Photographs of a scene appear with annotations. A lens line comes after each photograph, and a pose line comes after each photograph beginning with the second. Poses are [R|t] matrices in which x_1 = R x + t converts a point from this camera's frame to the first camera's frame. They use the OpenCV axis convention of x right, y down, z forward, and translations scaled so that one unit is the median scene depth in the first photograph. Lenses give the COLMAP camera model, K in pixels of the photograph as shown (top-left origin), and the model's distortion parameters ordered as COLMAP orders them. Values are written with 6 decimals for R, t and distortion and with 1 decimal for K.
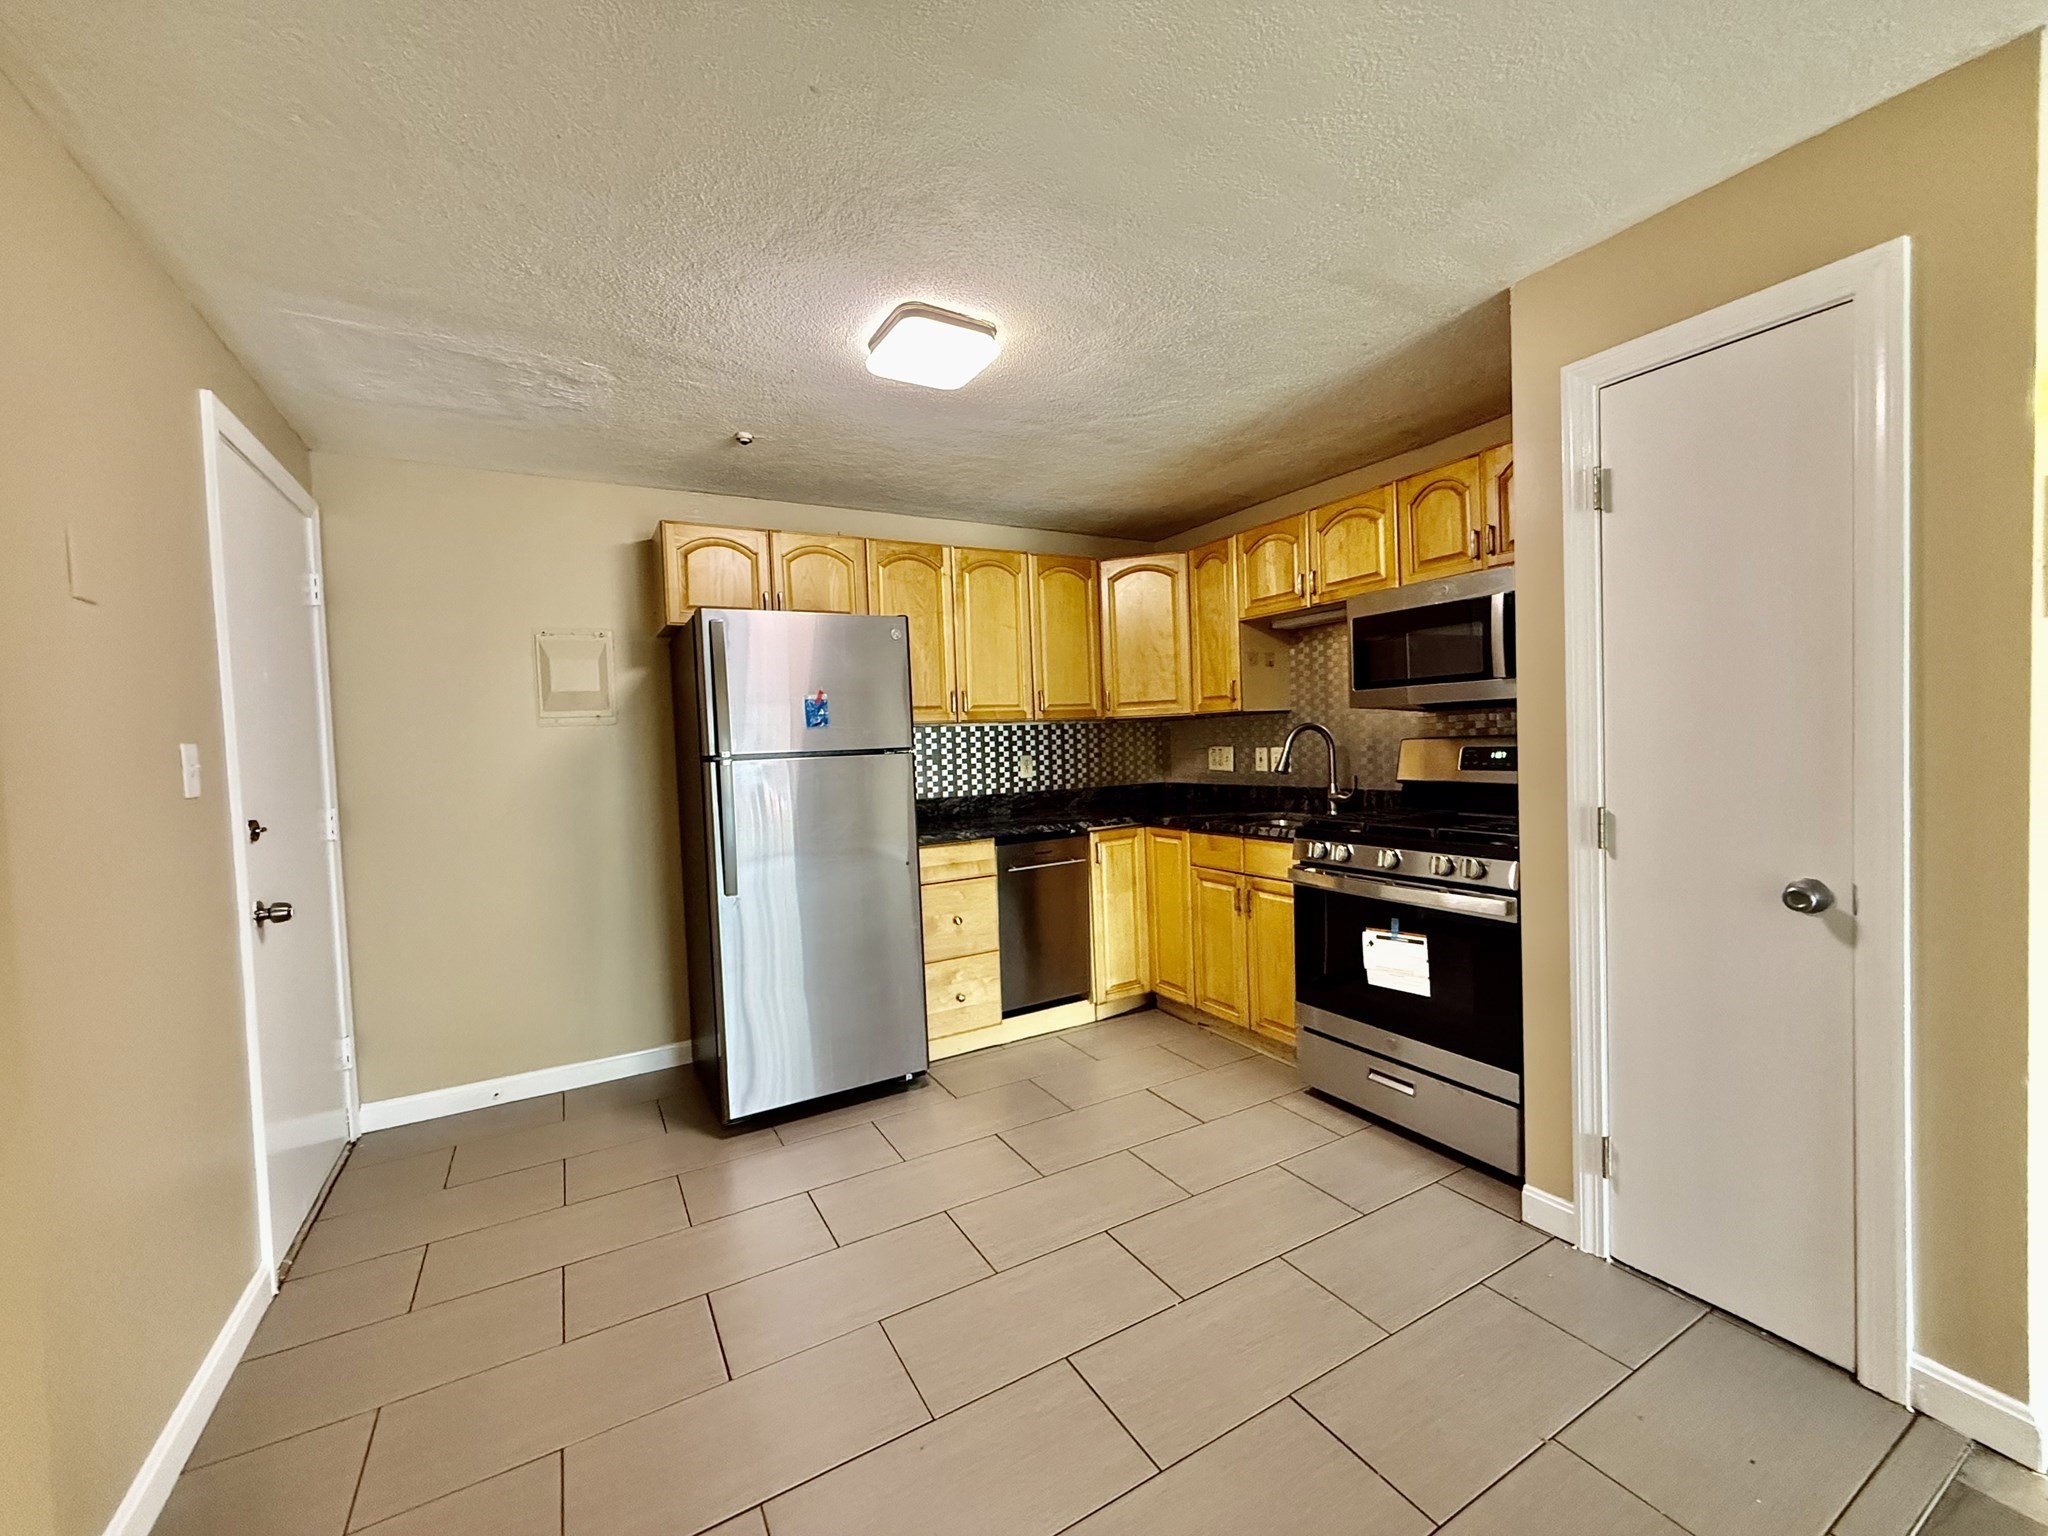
lens RADIAL K [[815.1, 0, 1015.6], [0, 815.1, 764.7], [0, 0, 1]] dist [-0.001664, 0.000179]
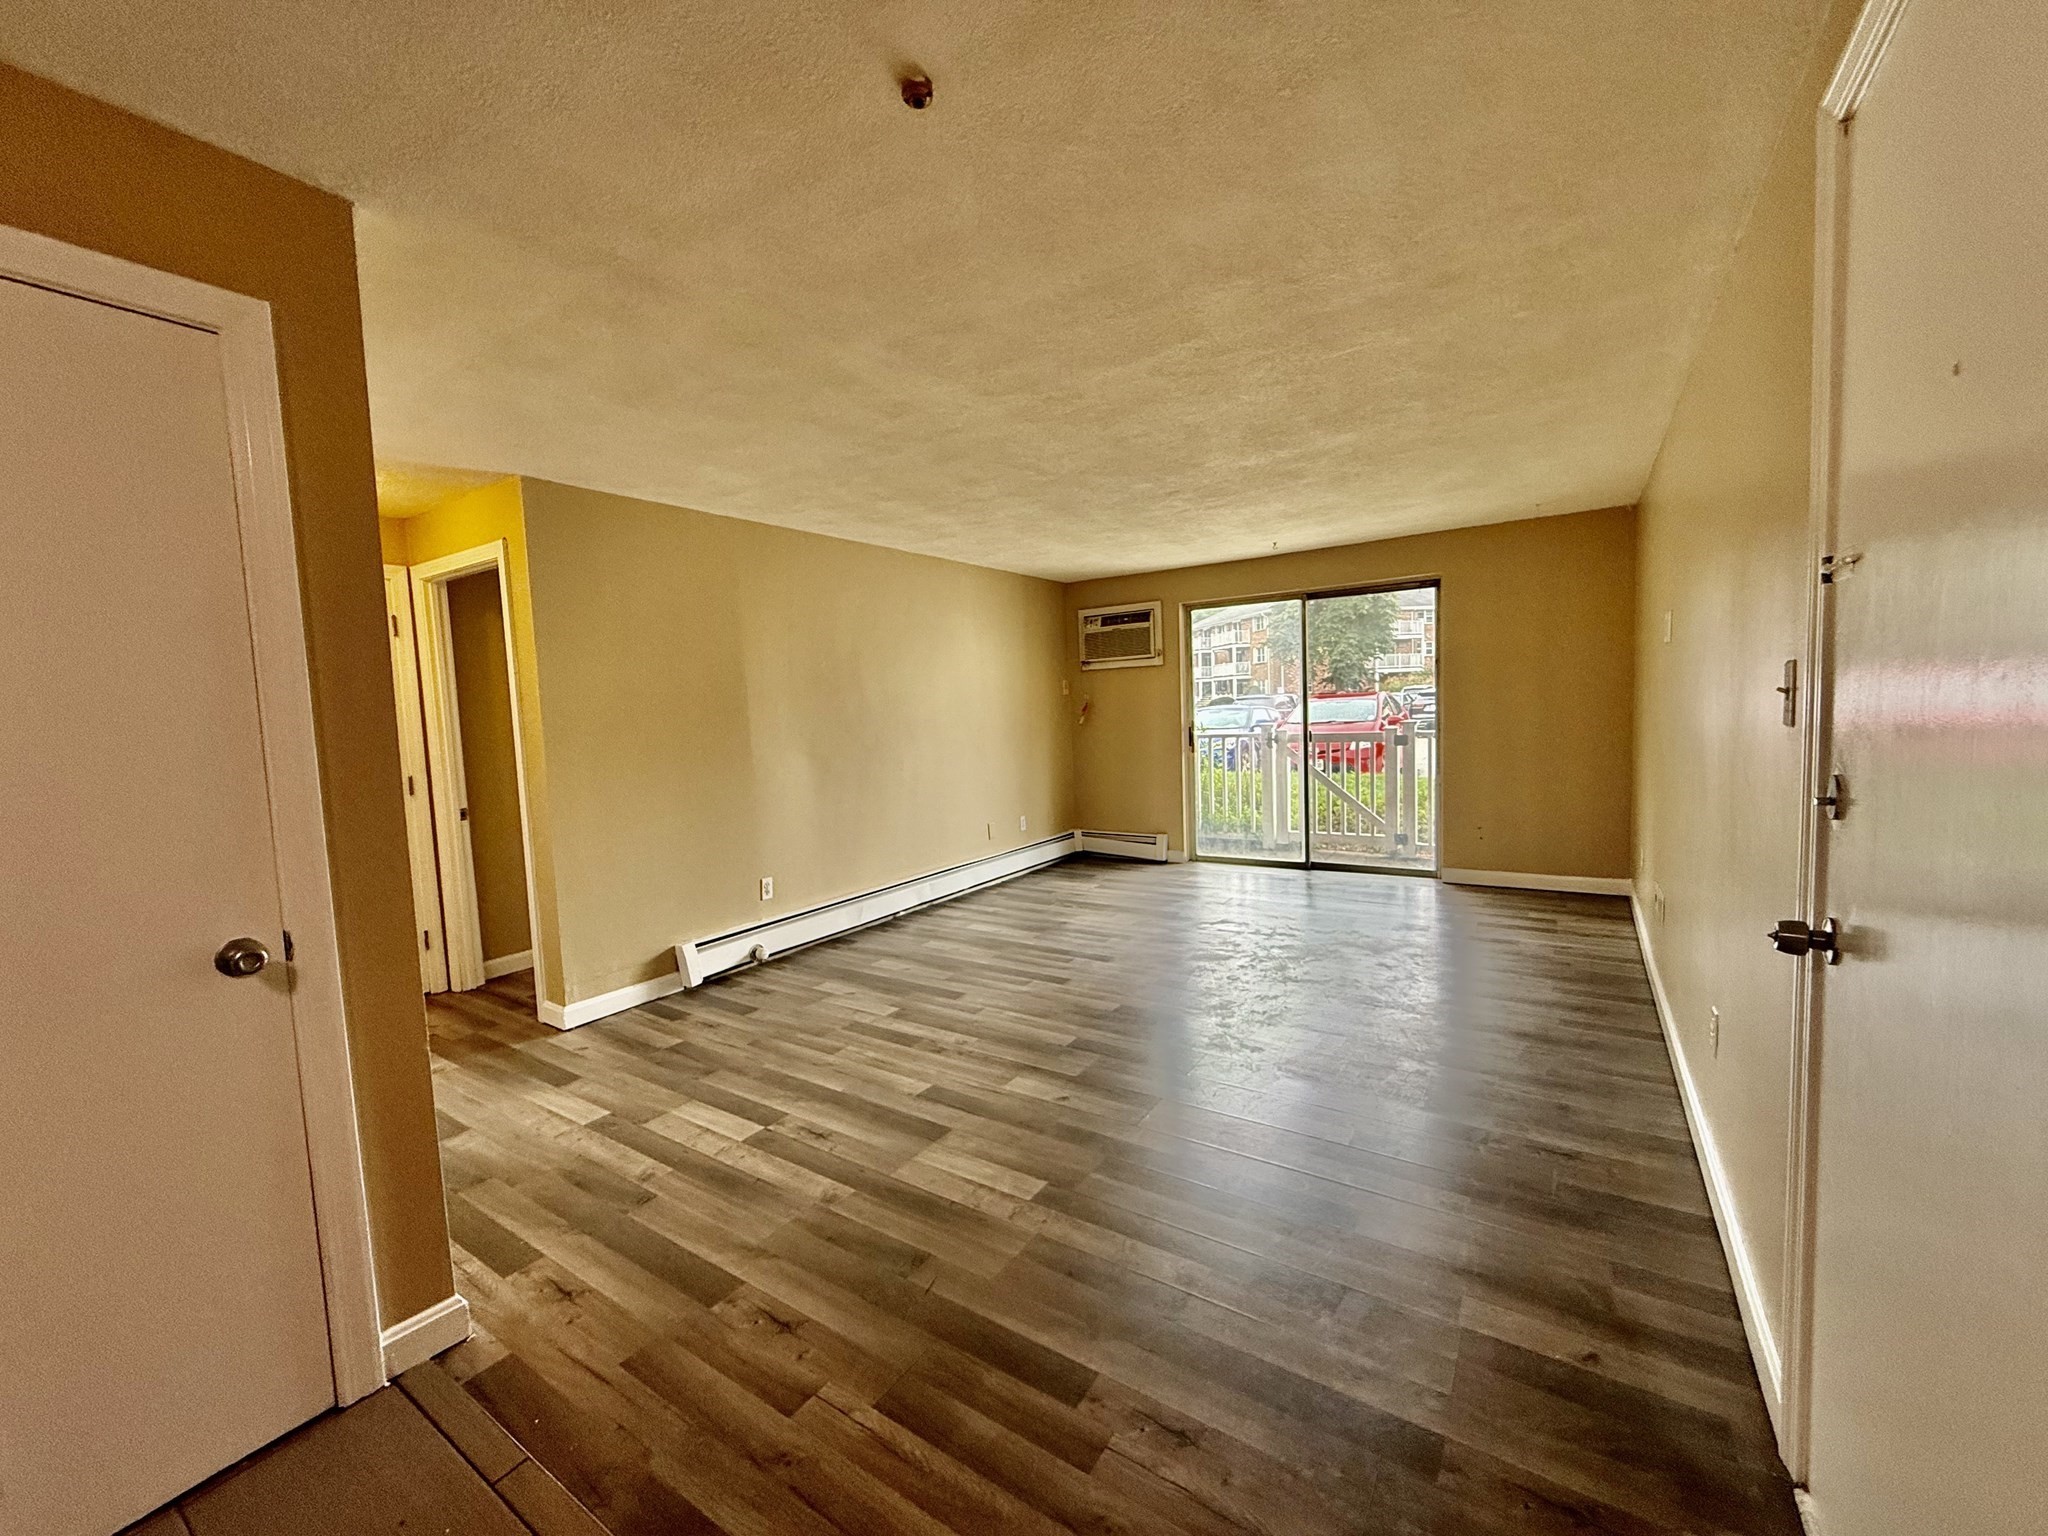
lens RADIAL K [[815.1, 0, 1012.5], [0, 815.1, 768.8], [0, 0, 1]] dist [-0.001664, 0.000179]
pose [[-0.445340, -0.011601, 0.895286, -0.127802], [0.086865, 0.994639, 0.056098, -0.014608], [-0.891138, 0.102752, -0.441945, 0.315354]]
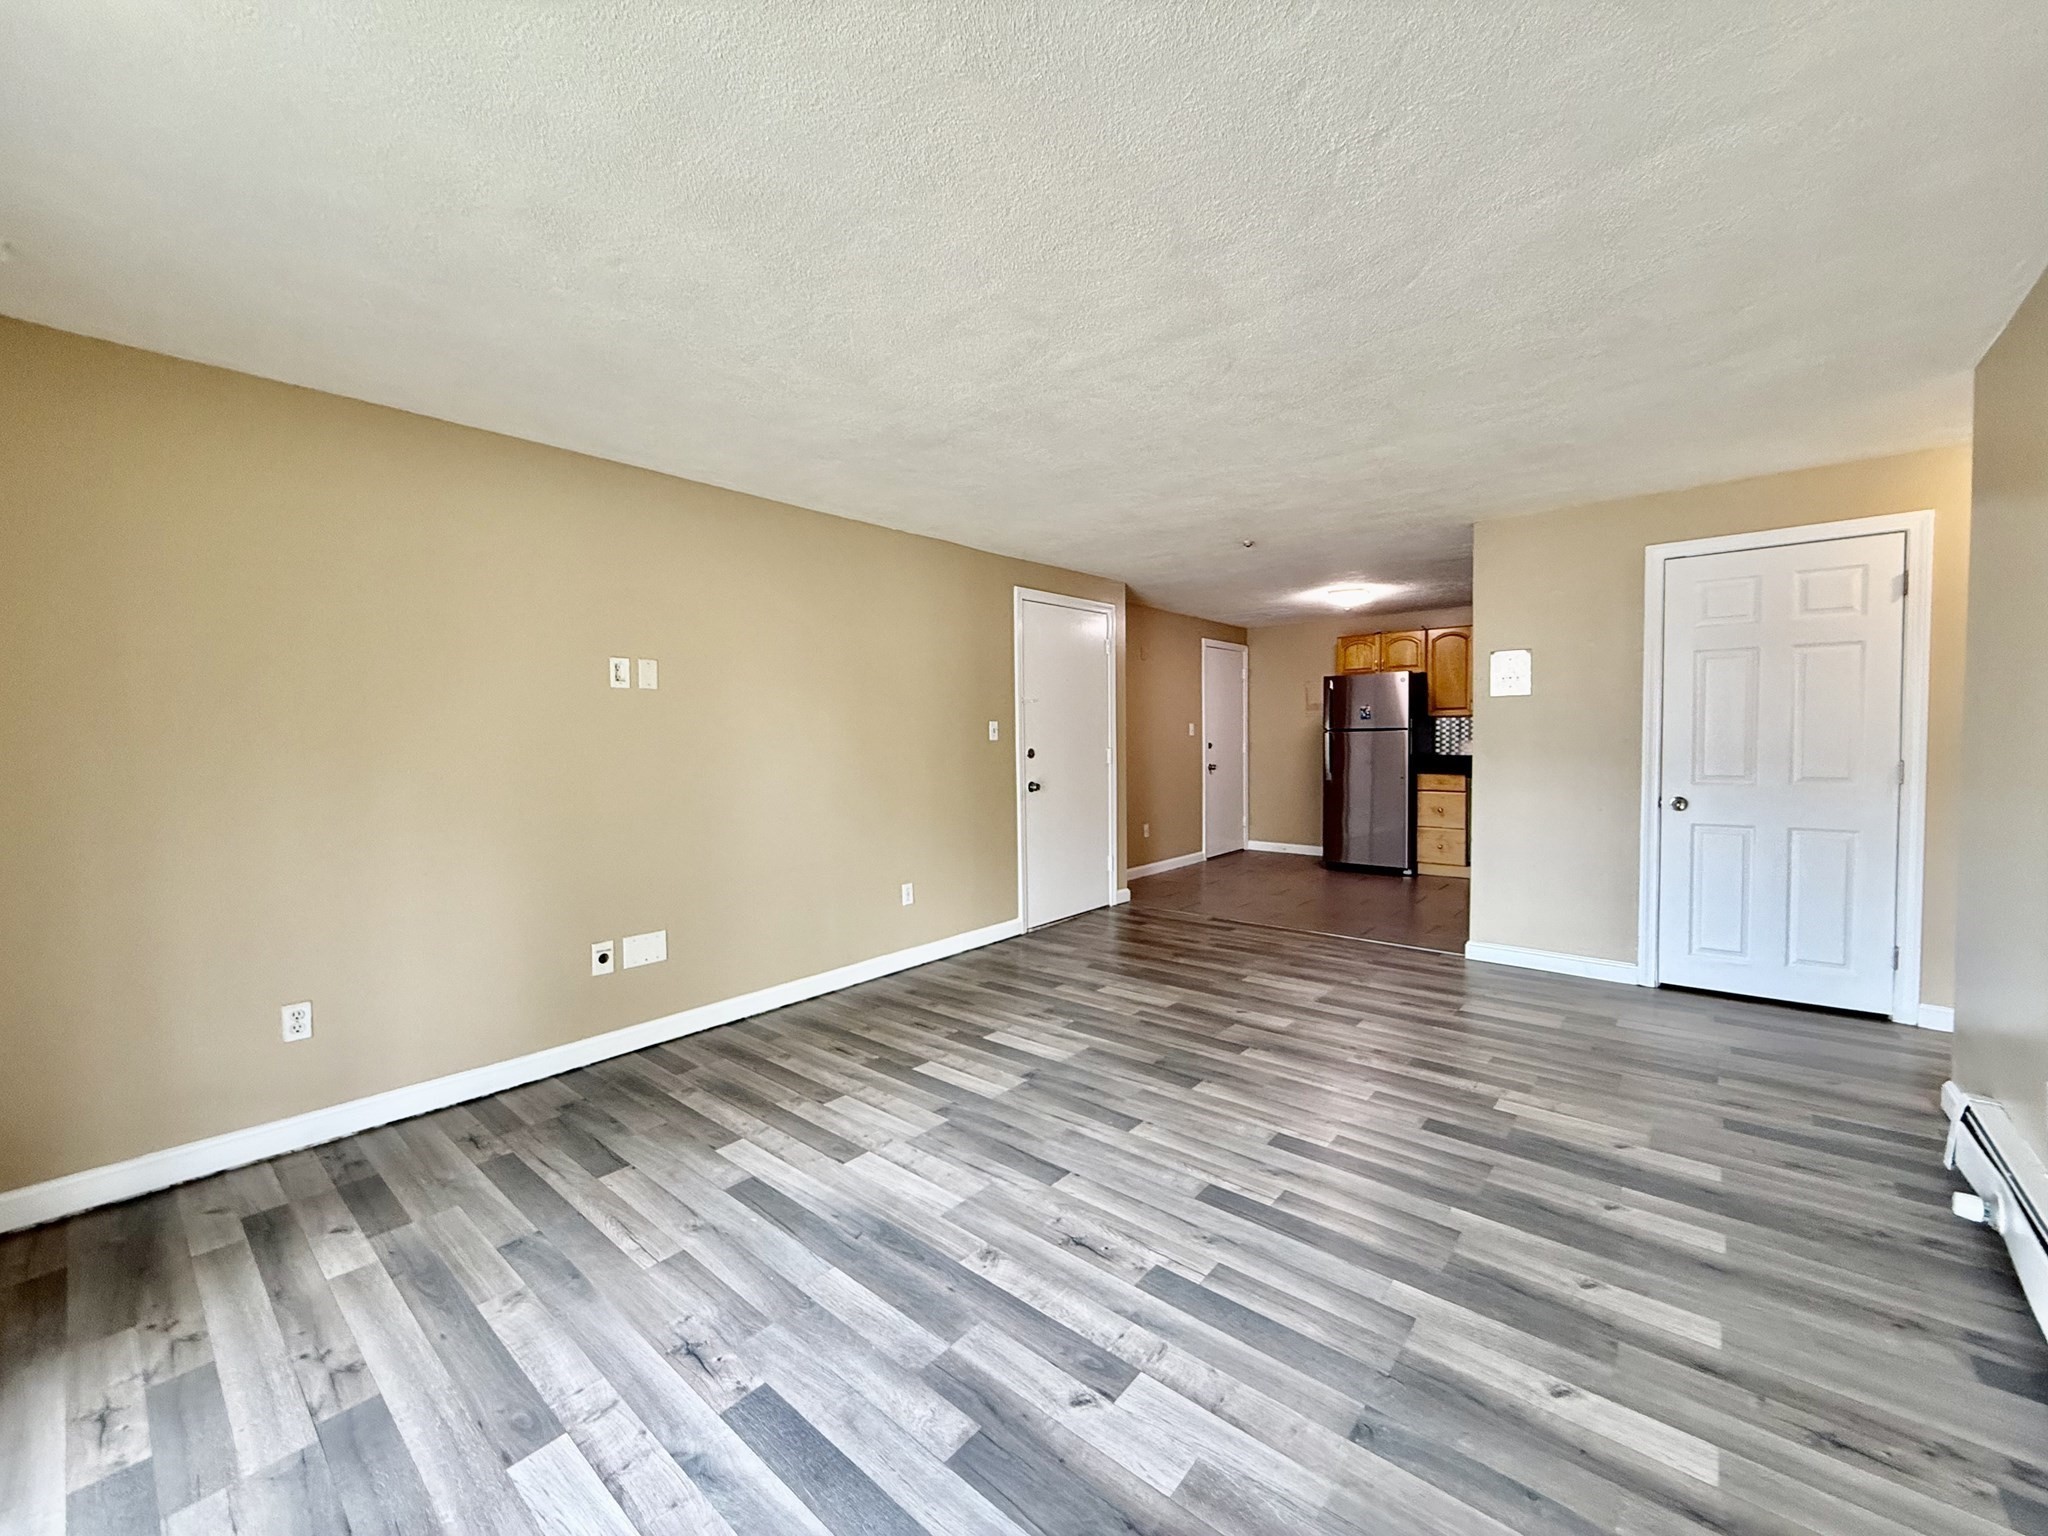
lens RADIAL K [[815.1, 0, 1019.7], [0, 815.1, 779.1], [0, 0, 1]] dist [-0.001664, 0.000179]
pose [[0.349777, 0.083227, -0.933129, 1.618189], [-0.033671, 0.996519, 0.076259, -0.018653], [0.936228, 0.004745, 0.351362, -0.817438]]
